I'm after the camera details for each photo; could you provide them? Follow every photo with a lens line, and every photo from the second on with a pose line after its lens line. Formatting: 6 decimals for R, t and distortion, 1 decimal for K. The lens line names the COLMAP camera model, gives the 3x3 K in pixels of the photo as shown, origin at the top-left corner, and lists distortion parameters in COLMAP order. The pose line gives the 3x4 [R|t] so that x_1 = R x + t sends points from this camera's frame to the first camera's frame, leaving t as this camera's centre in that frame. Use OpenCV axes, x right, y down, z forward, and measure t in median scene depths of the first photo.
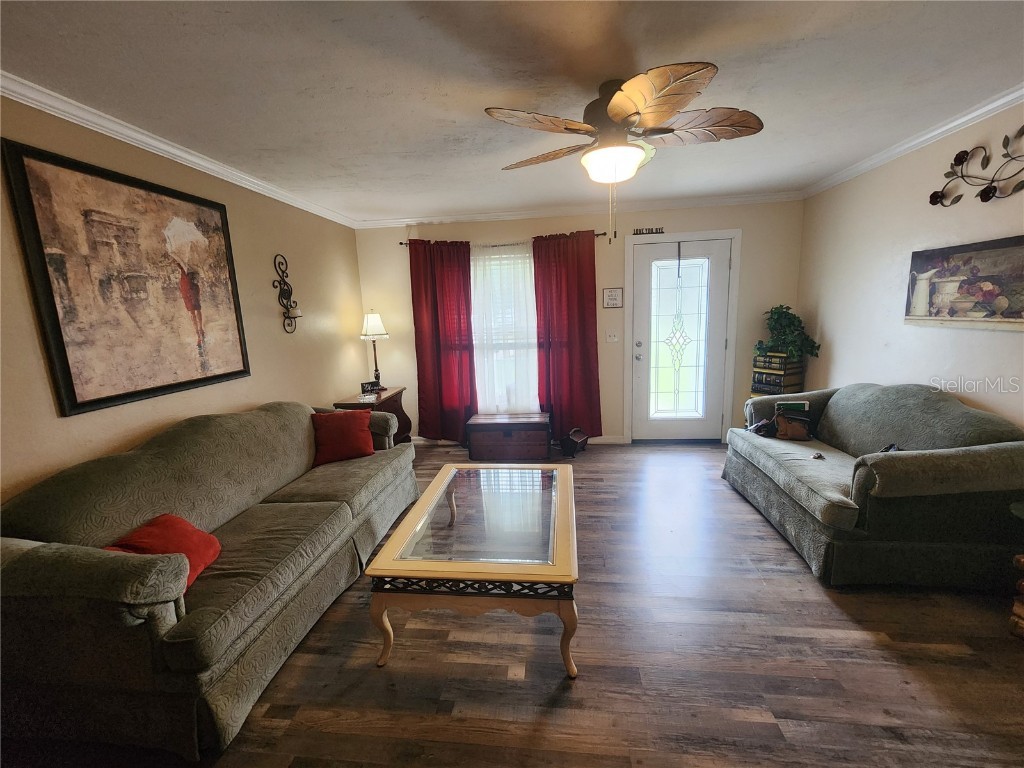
lens RADIAL K [[420.2, 0, 514.2], [0, 420.2, 384.7], [0, 0, 1]] dist [-0.001711, 0.000730]
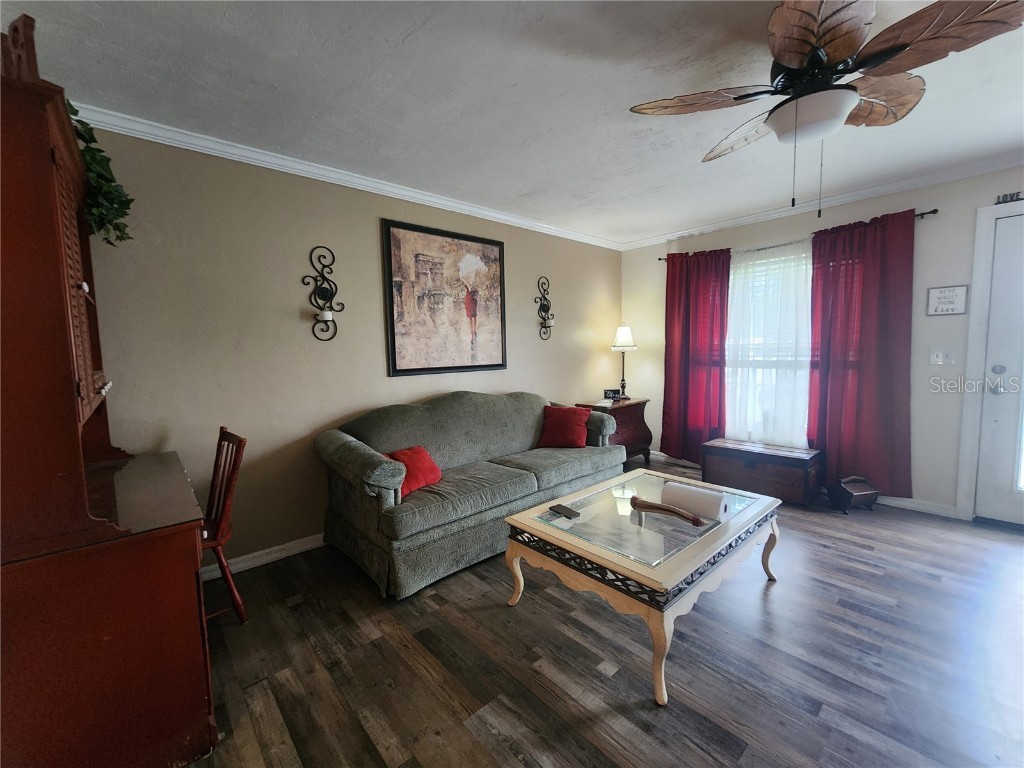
lens RADIAL K [[420.2, 0, 513.8], [0, 420.2, 385.3], [0, 0, 1]] dist [-0.001711, 0.000730]
pose [[0.748295, 0.081705, -0.658316, 0.229294], [-0.124511, 0.992048, -0.018404, 0.045037], [0.651577, 0.095739, 0.752517, 0.037529]]
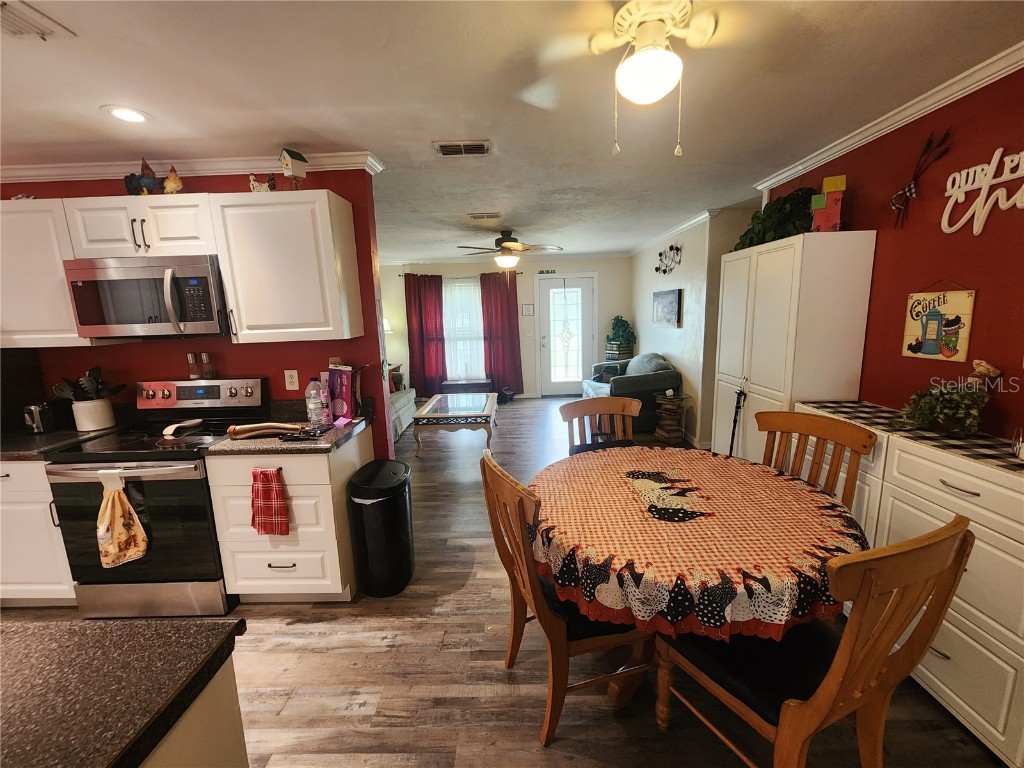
lens RADIAL K [[420.2, 0, 509.4], [0, 420.2, 386.3], [0, 0, 1]] dist [-0.001711, 0.000730]
pose [[0.995914, -0.008812, 0.089880, 0.007446], [0.008858, 0.999961, -0.000110, 0.137341], [-0.089876, 0.000905, 0.995953, -0.930349]]
